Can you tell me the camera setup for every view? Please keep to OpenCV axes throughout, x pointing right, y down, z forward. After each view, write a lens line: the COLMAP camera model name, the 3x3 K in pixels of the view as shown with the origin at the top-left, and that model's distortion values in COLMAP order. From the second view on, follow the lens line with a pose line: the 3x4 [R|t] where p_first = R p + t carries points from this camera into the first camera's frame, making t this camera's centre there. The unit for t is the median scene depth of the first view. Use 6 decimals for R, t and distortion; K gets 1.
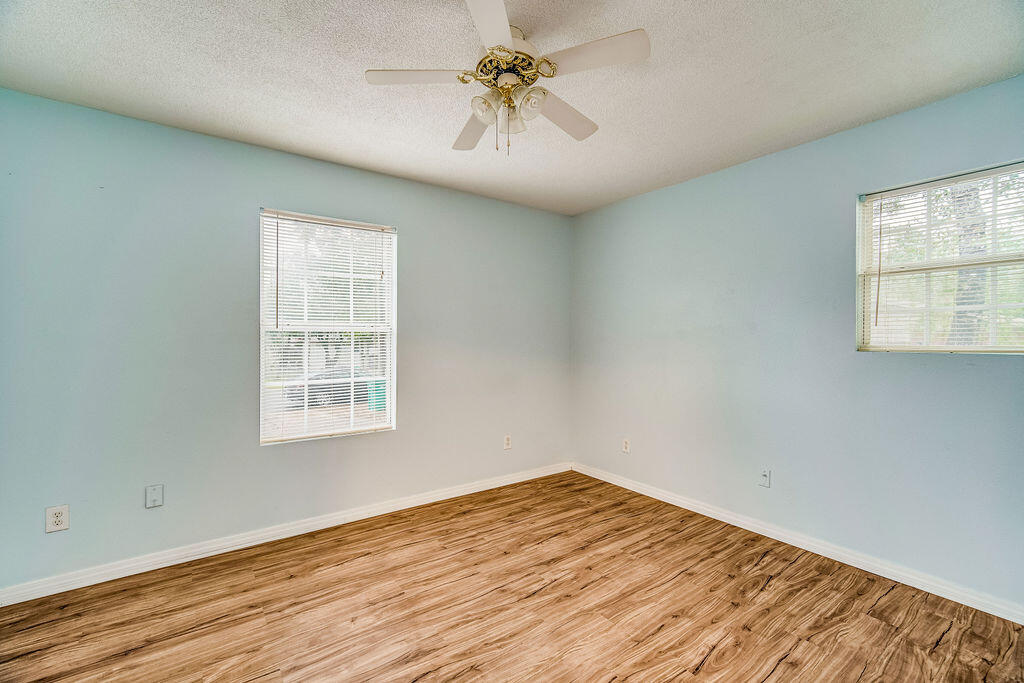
lens RADIAL K [[447.7, 0, 511.6], [0, 447.7, 346.2], [0, 0, 1]] dist [0.000103, 0.004909]
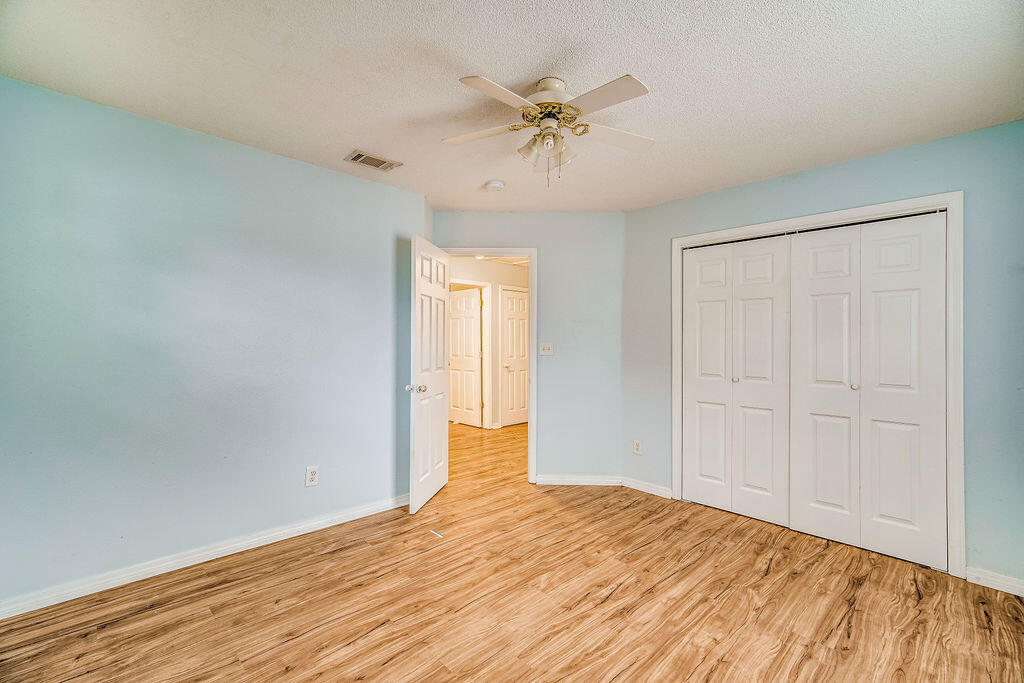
lens RADIAL K [[447.7, 0, 511.6], [0, 447.7, 346.2], [0, 0, 1]] dist [0.000103, 0.004909]
pose [[-0.990846, -0.010036, -0.134622, 0.221338], [-0.013435, 0.999613, 0.024364, -0.032142], [0.134325, 0.025950, -0.990597, 1.968679]]
